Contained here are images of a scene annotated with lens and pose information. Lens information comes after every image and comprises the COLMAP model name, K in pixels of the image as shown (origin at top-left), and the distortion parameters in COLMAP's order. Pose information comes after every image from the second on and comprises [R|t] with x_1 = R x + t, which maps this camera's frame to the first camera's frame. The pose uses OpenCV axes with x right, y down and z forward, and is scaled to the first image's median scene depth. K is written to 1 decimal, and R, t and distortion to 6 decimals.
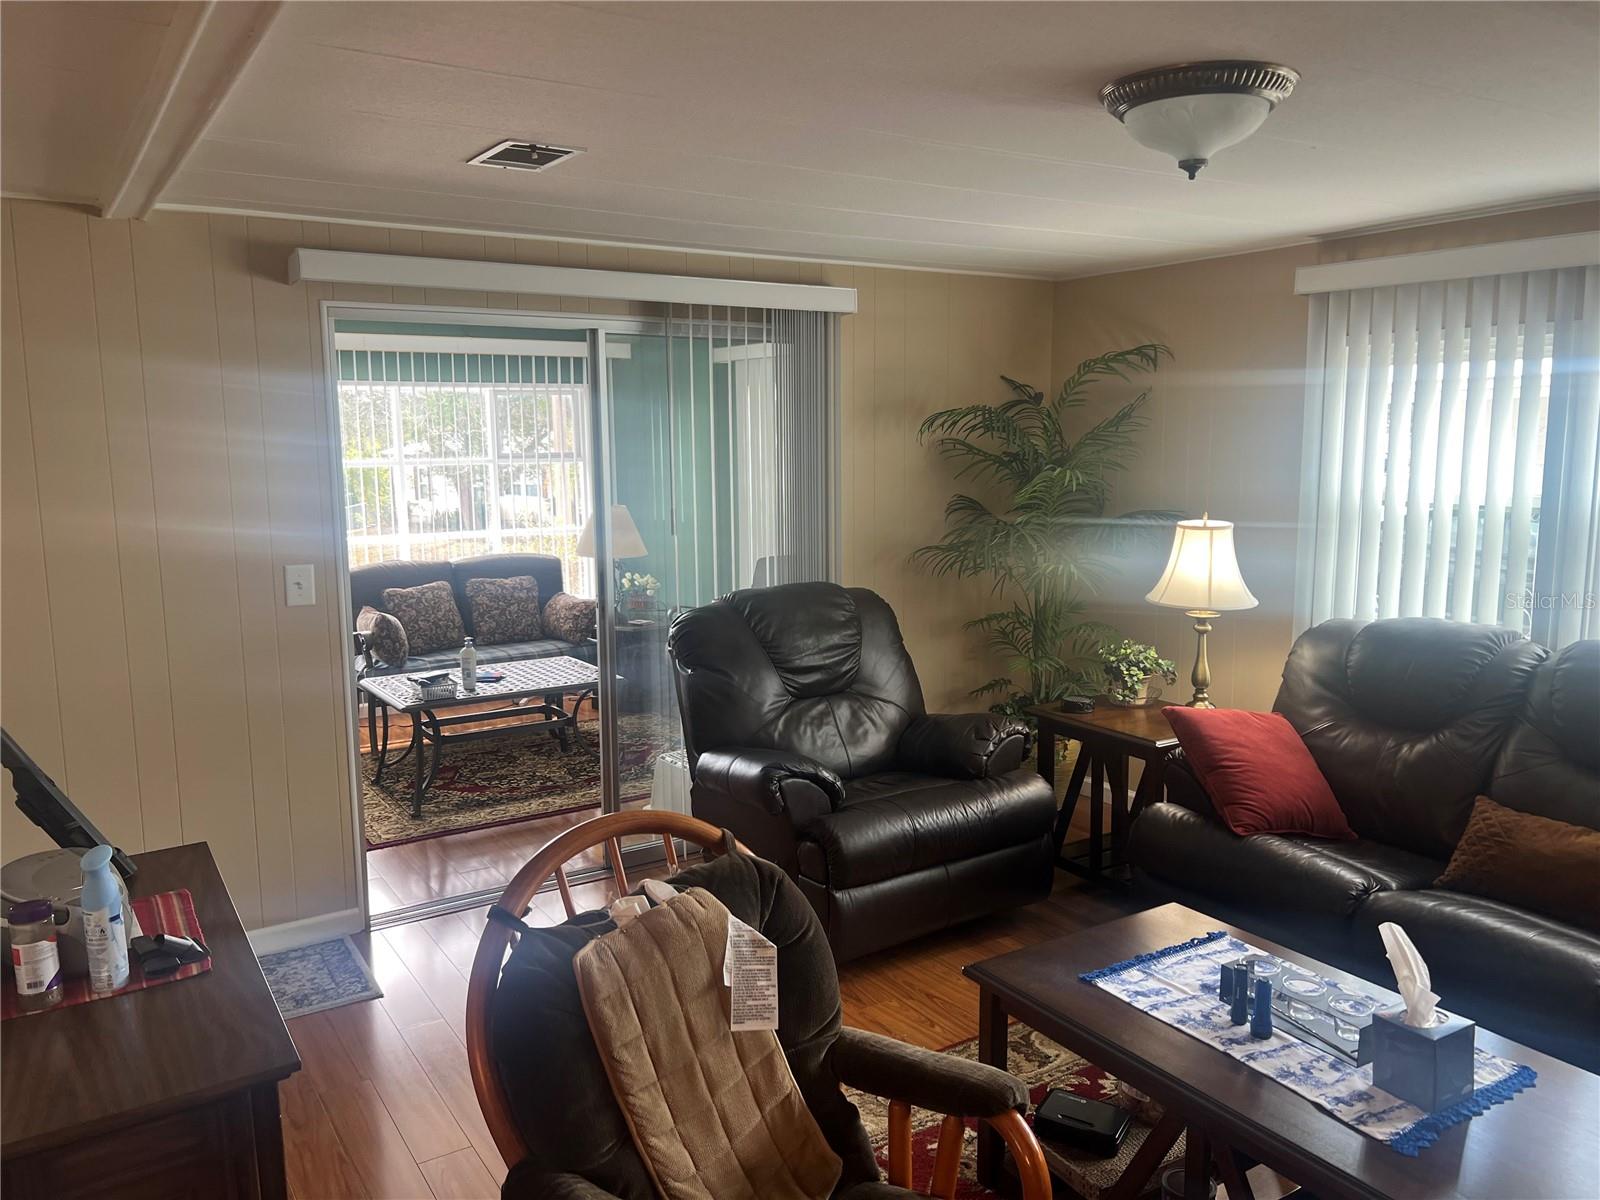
lens RADIAL K [[1207.3, 0, 806.2], [0, 1207.3, 606.0], [0, 0, 1]] dist [0.056442, -0.064126]
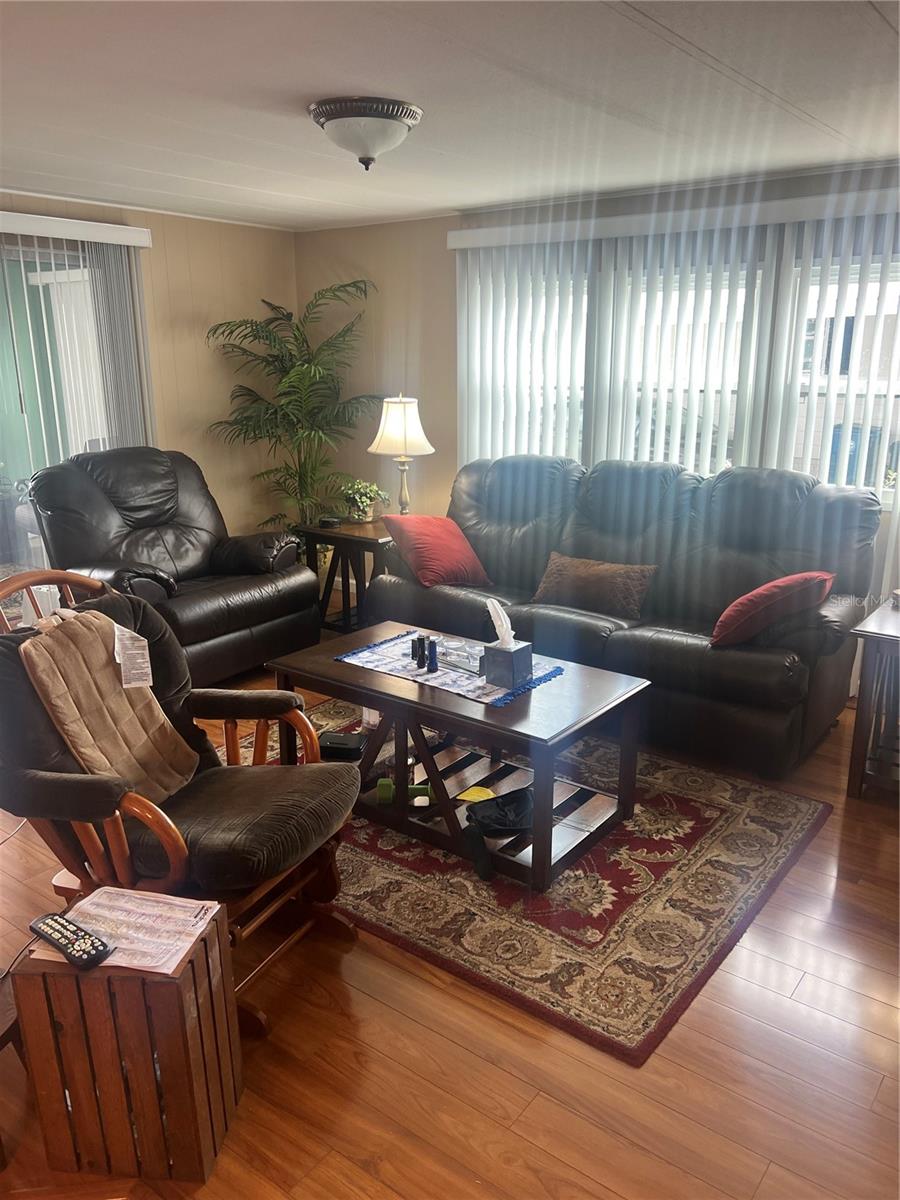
lens RADIAL K [[905.4, 0, 466.0], [0, 905.4, 601.8], [0, 0, 1]] dist [0.056442, -0.064126]
pose [[0.934506, -0.087353, 0.345063, -0.019969], [0.045041, 0.990647, 0.128802, 0.041156], [-0.353087, -0.104825, 0.929700, -0.141480]]
